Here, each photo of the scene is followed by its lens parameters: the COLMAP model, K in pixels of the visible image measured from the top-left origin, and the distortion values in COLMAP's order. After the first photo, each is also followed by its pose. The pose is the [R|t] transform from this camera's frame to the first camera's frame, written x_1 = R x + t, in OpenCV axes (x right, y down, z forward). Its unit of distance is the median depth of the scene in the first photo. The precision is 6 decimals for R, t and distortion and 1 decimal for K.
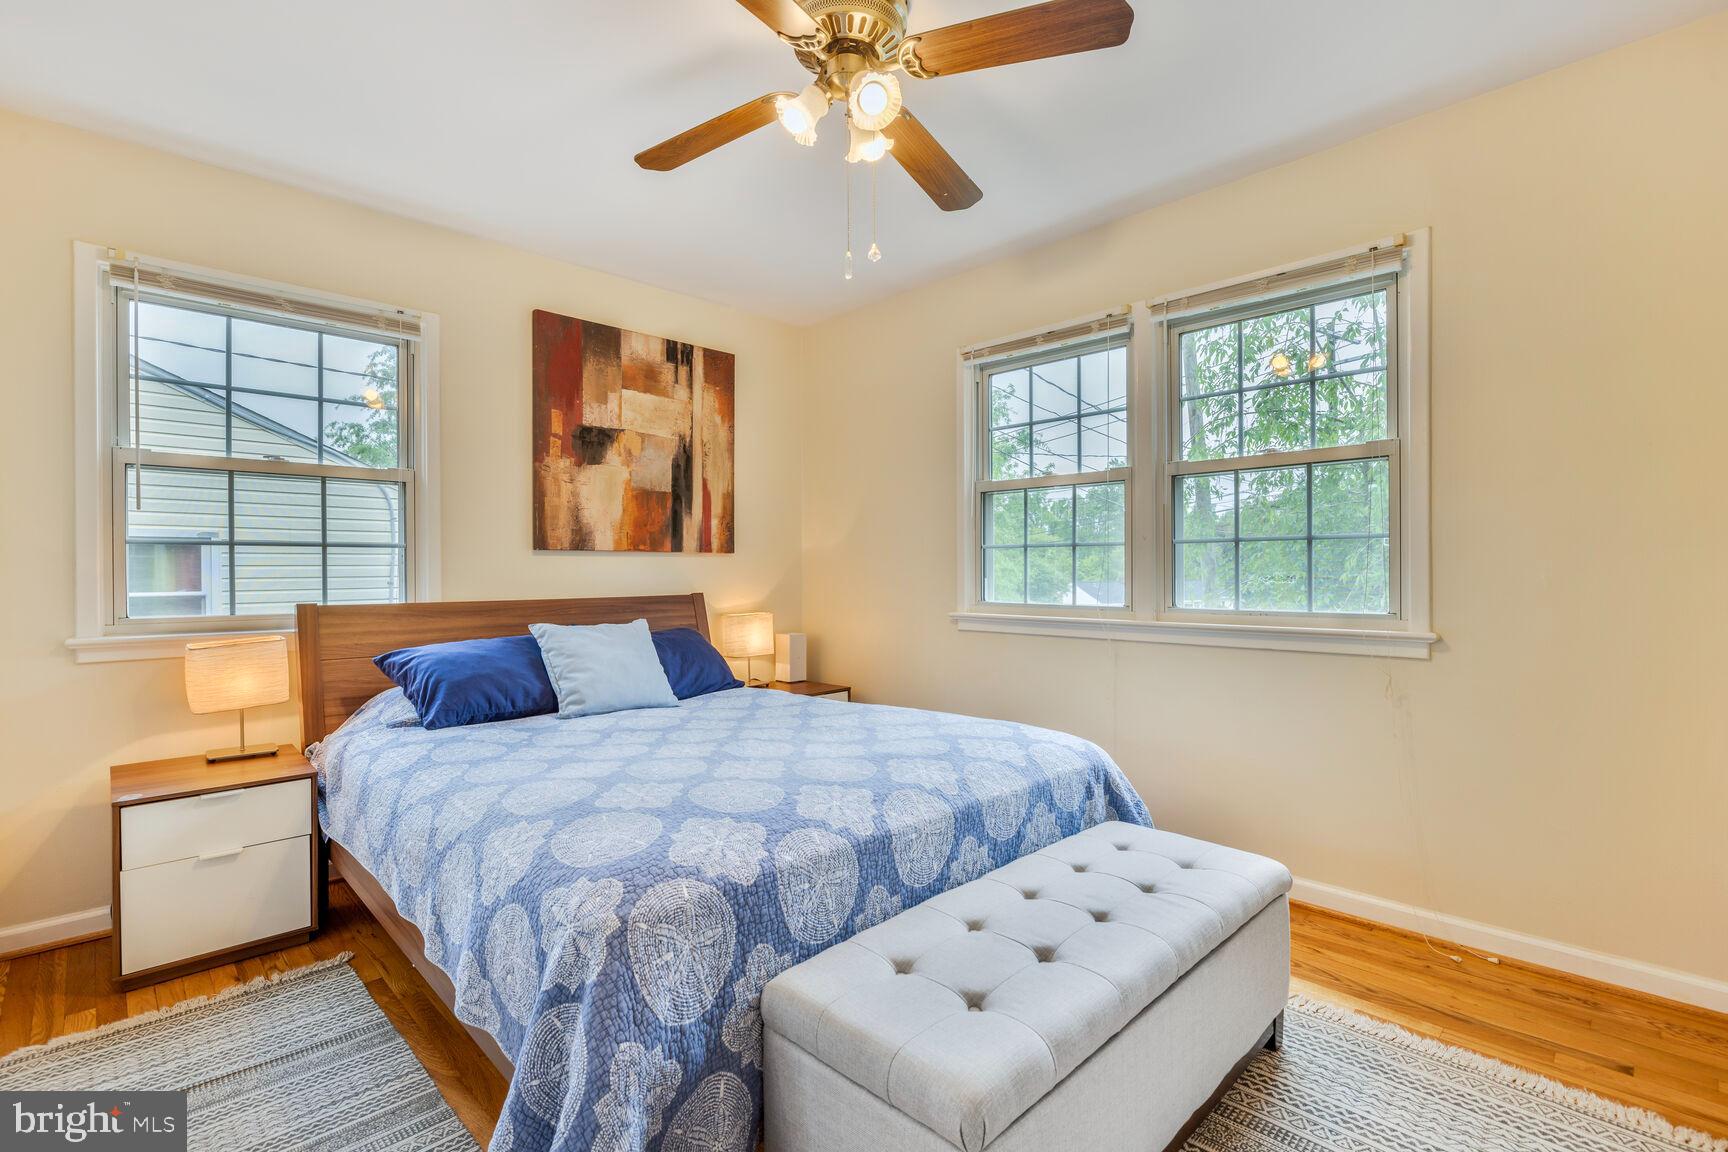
lens RADIAL K [[796.1, 0, 860.9], [0, 796.1, 570.7], [0, 0, 1]] dist [-0.002570, -0.001179]
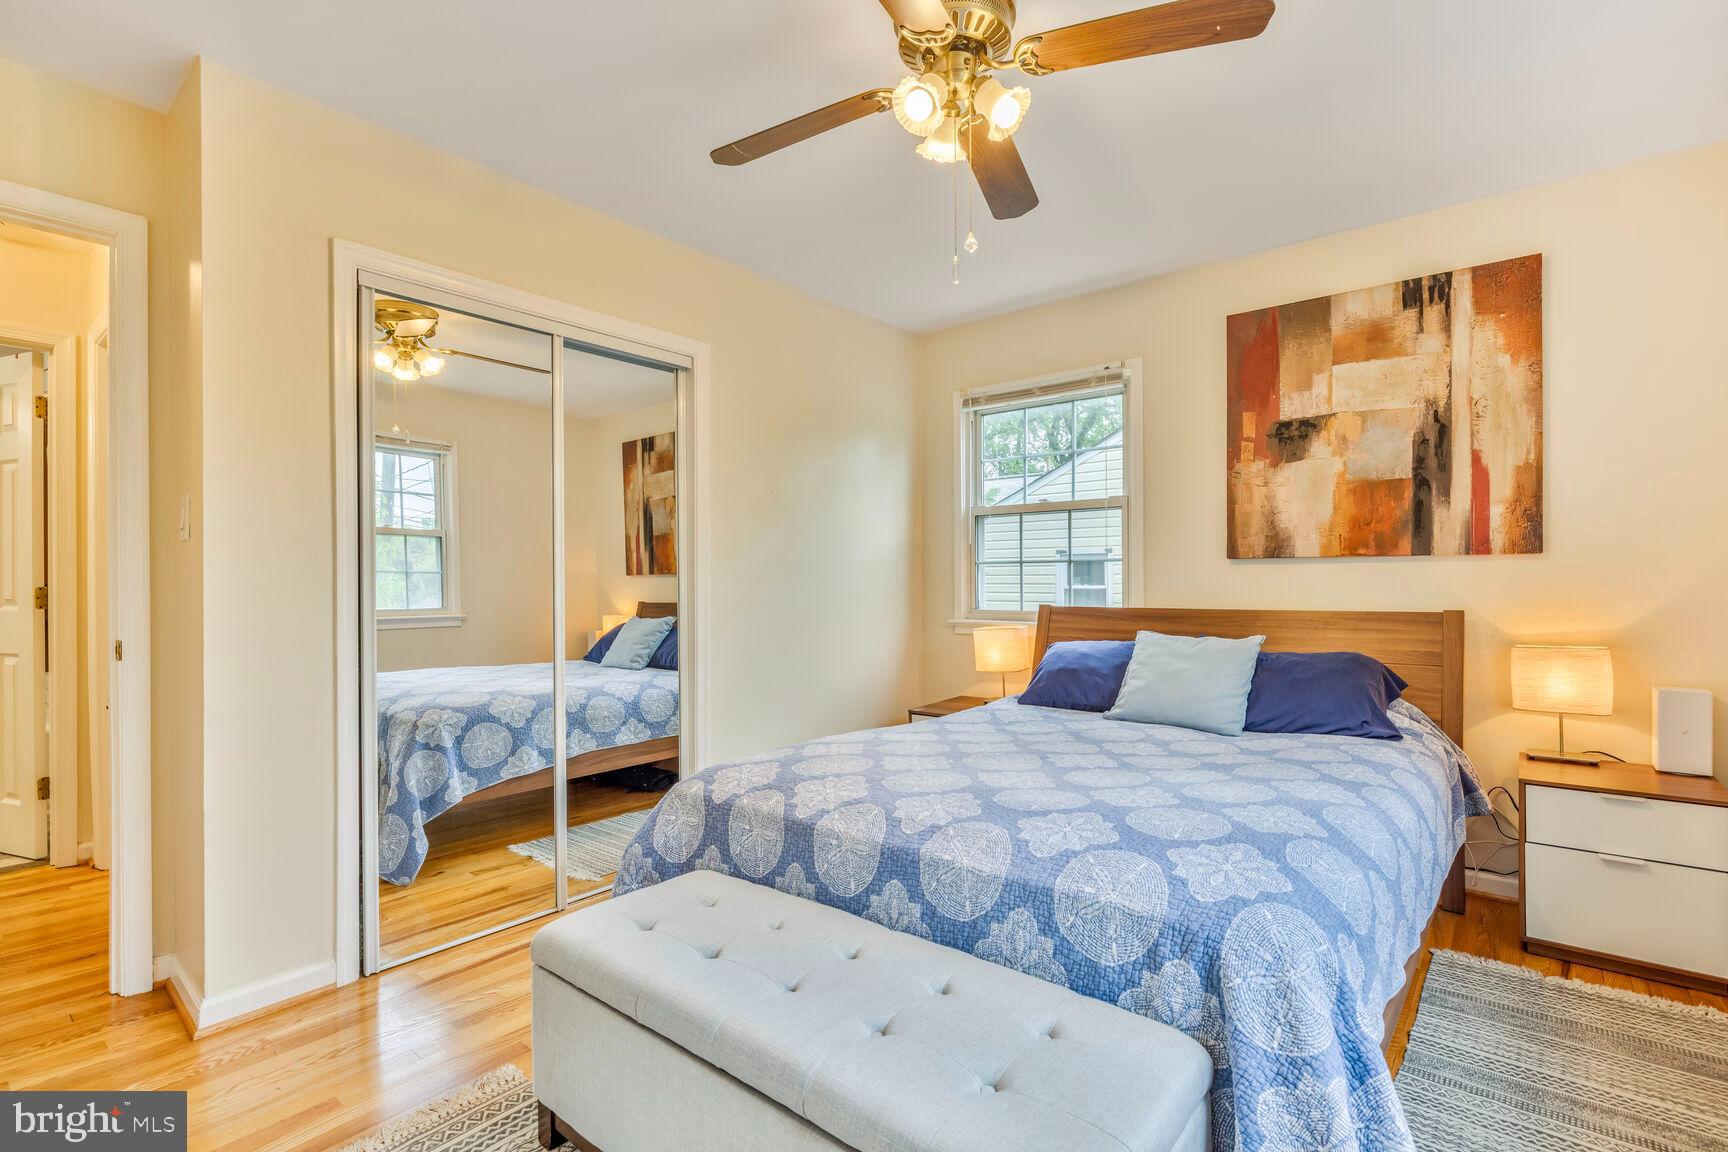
lens RADIAL K [[796.1, 0, 862.2], [0, 796.1, 582.3], [0, 0, 1]] dist [-0.002570, -0.001179]
pose [[0.105319, 0.008545, -0.994402, 0.491548], [0.007125, 0.999931, 0.009347, -0.008998], [0.994413, -0.008069, 0.105251, 0.409504]]
